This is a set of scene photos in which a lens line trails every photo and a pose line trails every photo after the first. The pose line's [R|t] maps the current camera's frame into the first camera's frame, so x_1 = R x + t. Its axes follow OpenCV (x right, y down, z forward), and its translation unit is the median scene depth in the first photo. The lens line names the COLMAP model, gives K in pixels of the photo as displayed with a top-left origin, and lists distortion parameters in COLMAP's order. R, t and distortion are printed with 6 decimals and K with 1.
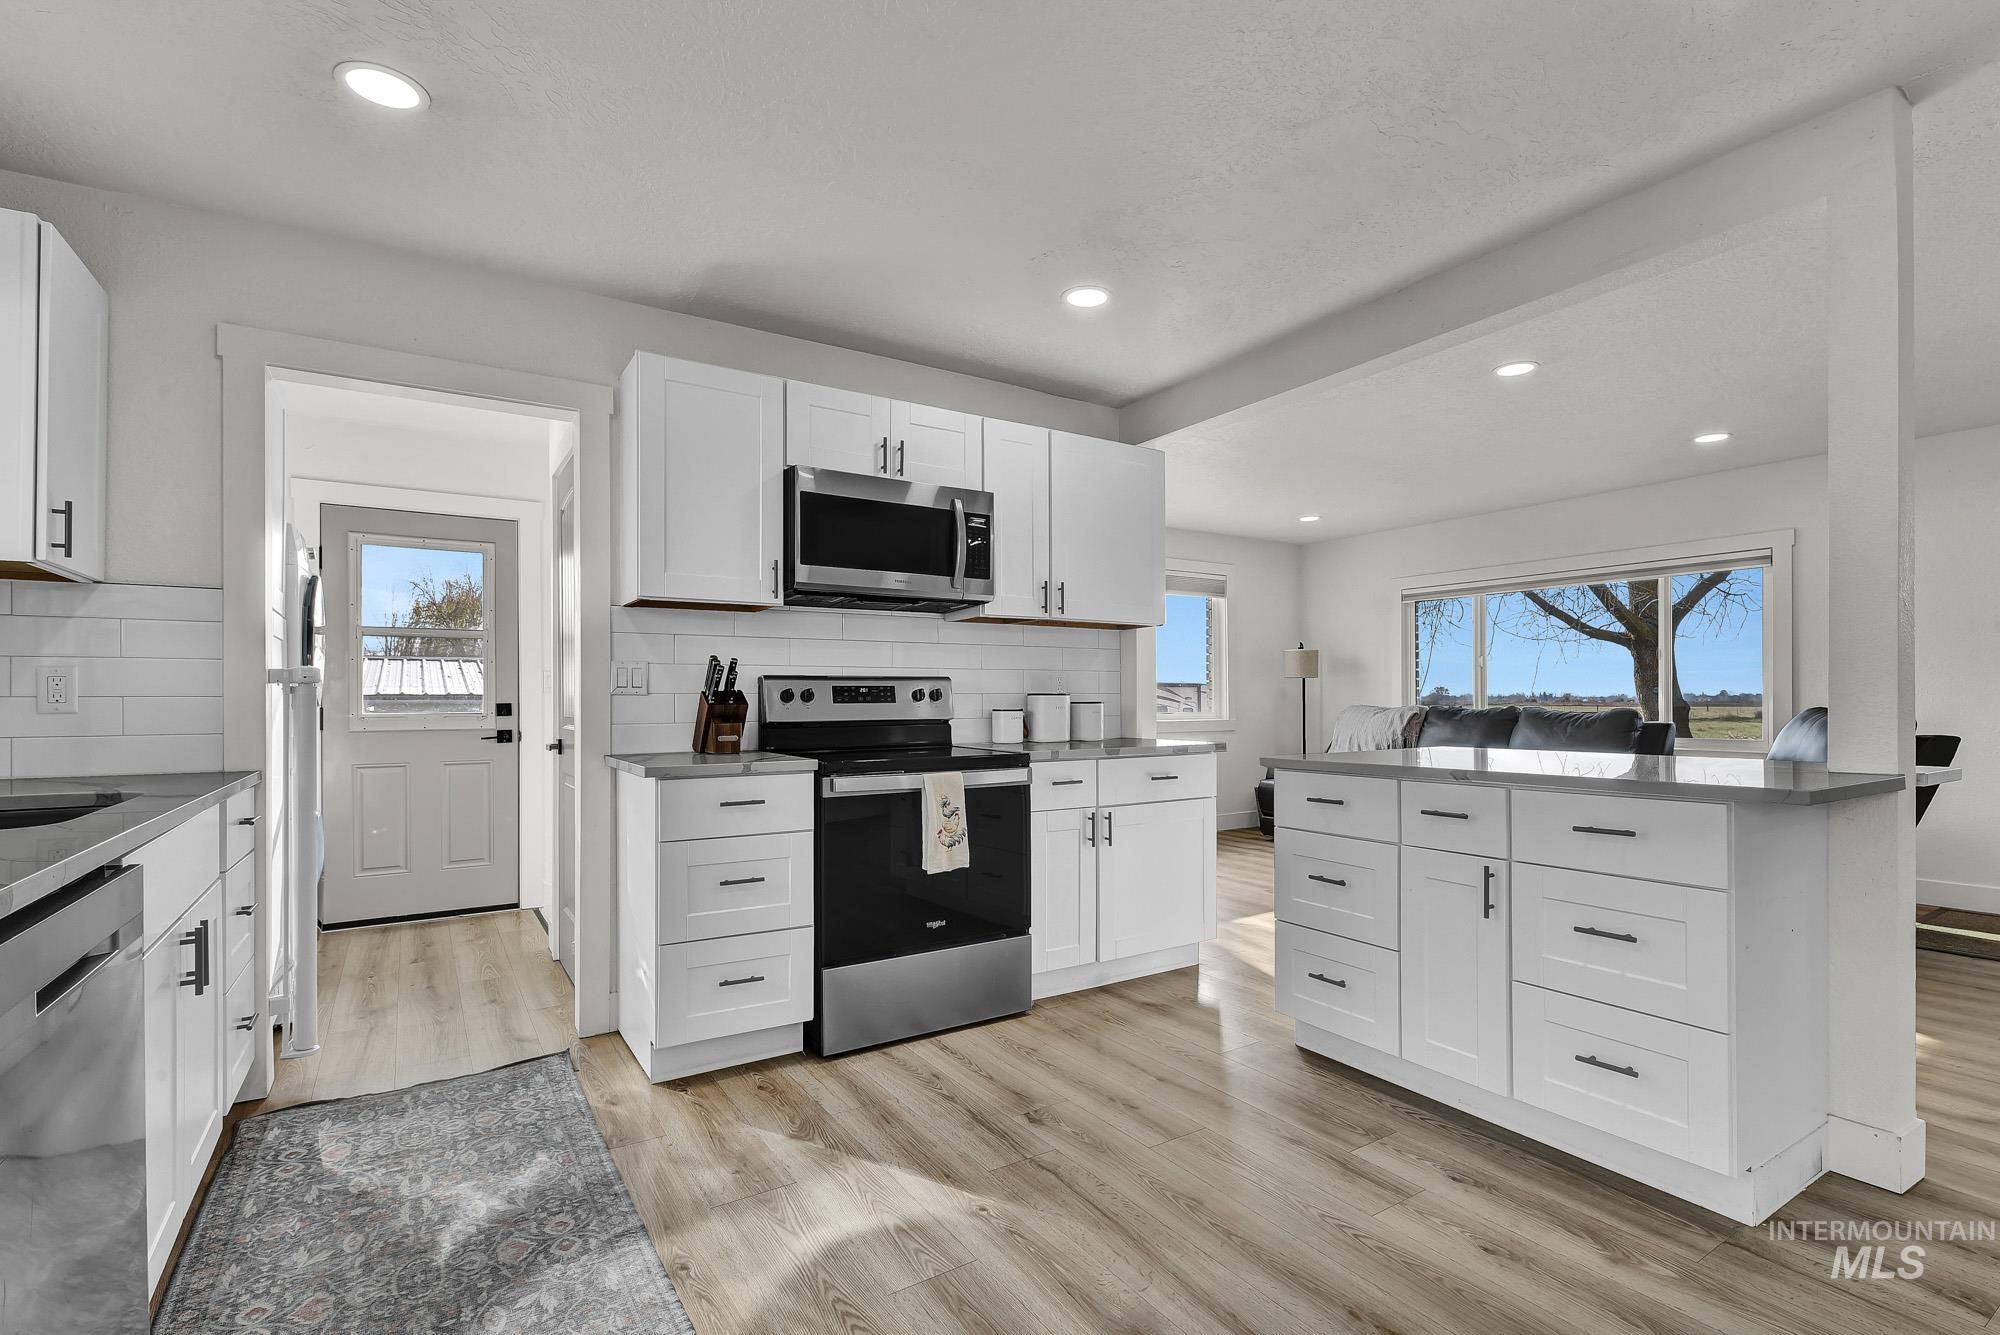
lens RADIAL K [[931.8, 0, 1060.5], [0, 931.8, 704.4], [0, 0, 1]] dist [-0.001006, -0.000165]
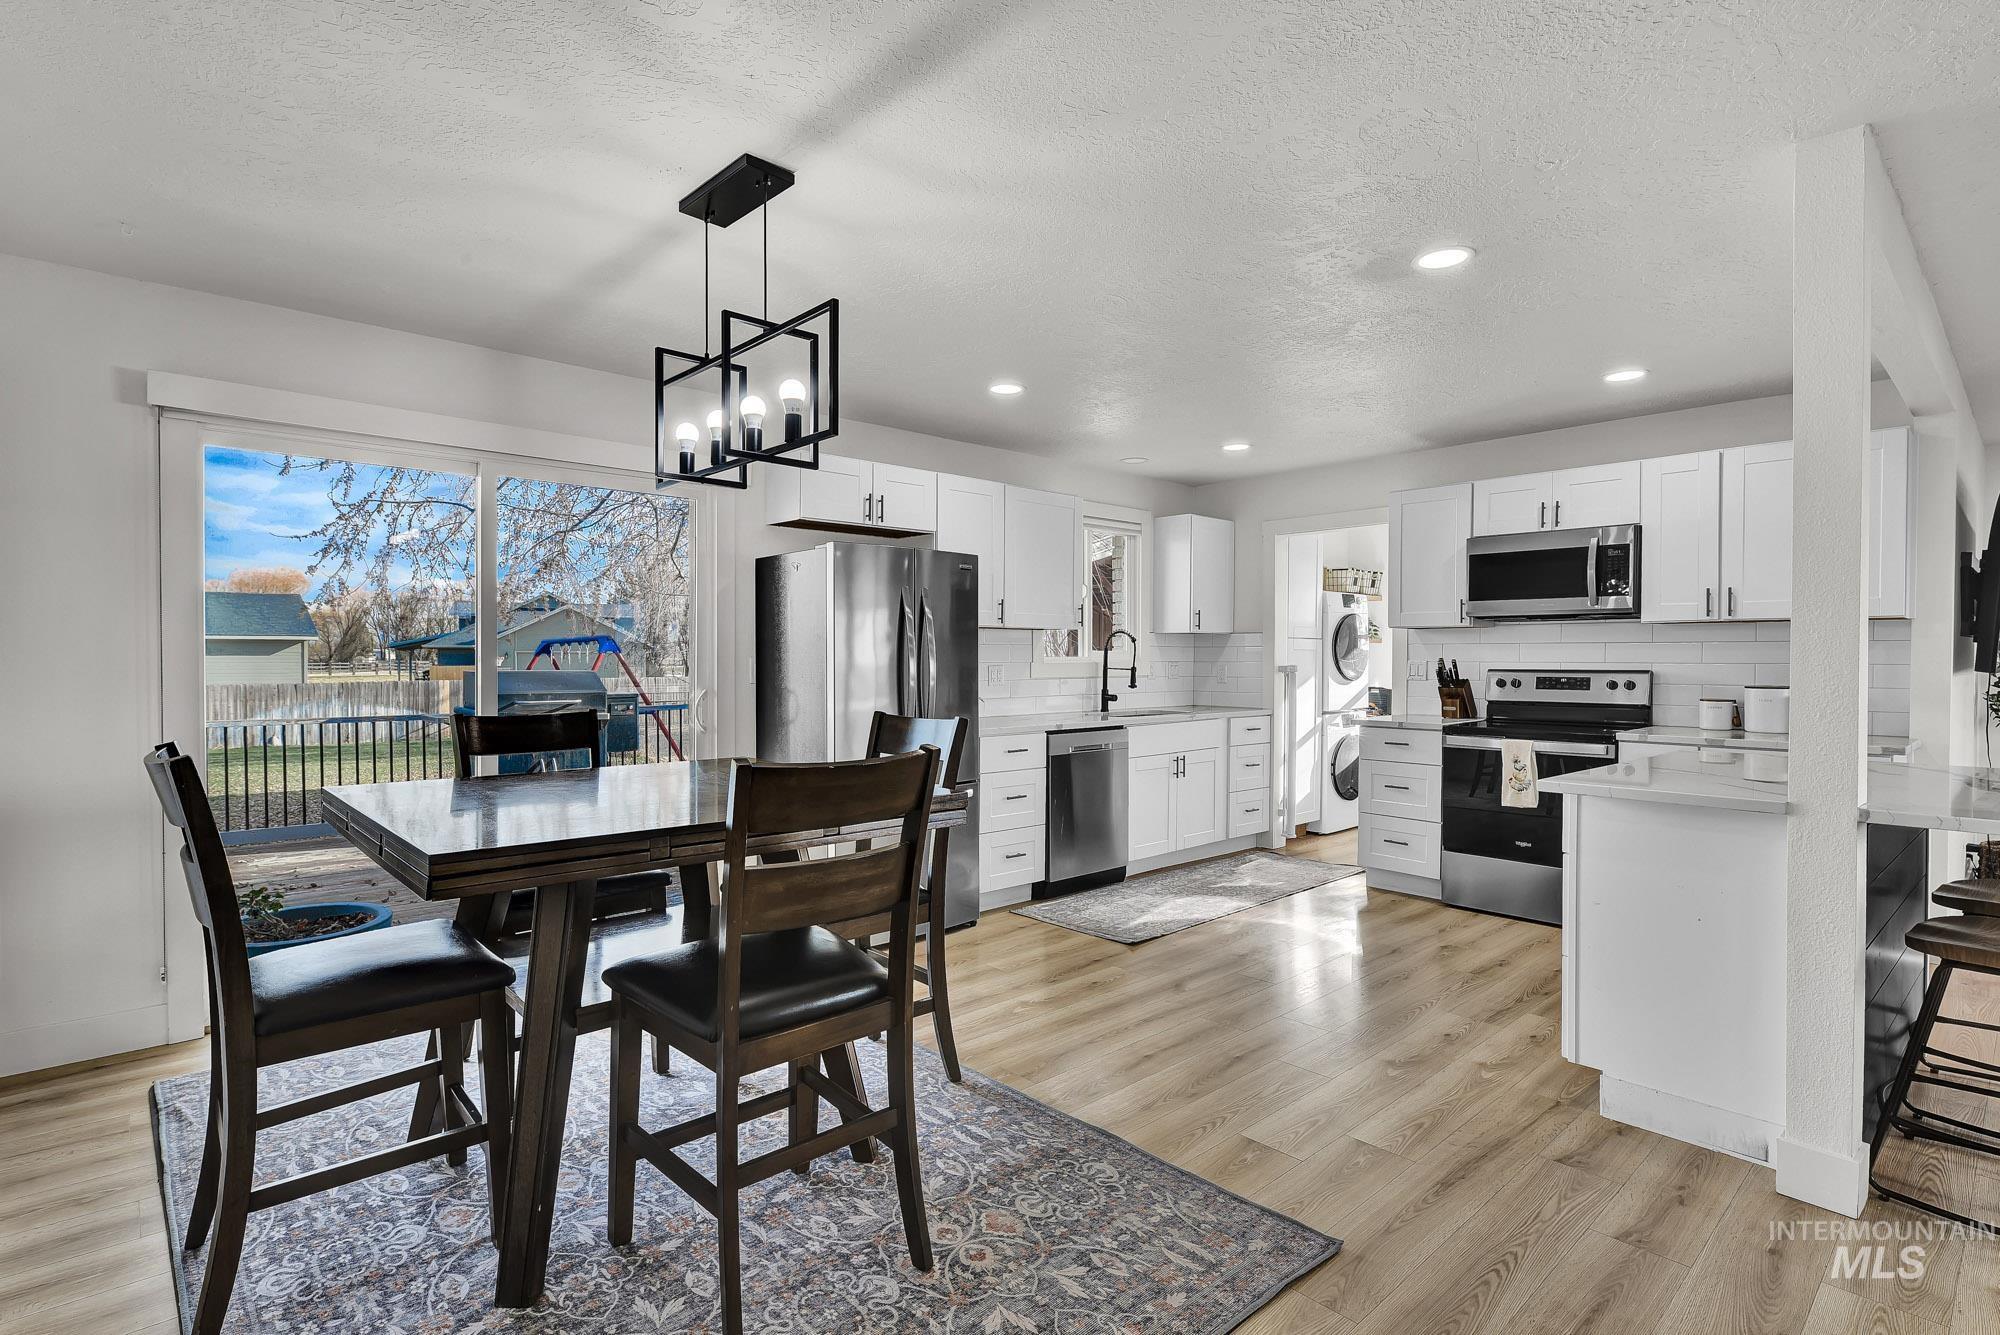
lens RADIAL K [[992.4, 0, 1000.0], [0, 992.4, 667.5], [0, 0, 1]] dist [-0.000969, -0.000043]
pose [[0.134064, 0.016197, -0.990840, 1.260661], [-0.008055, 0.999851, 0.015254, -0.055712], [0.990940, 0.005937, 0.134175, -0.017260]]
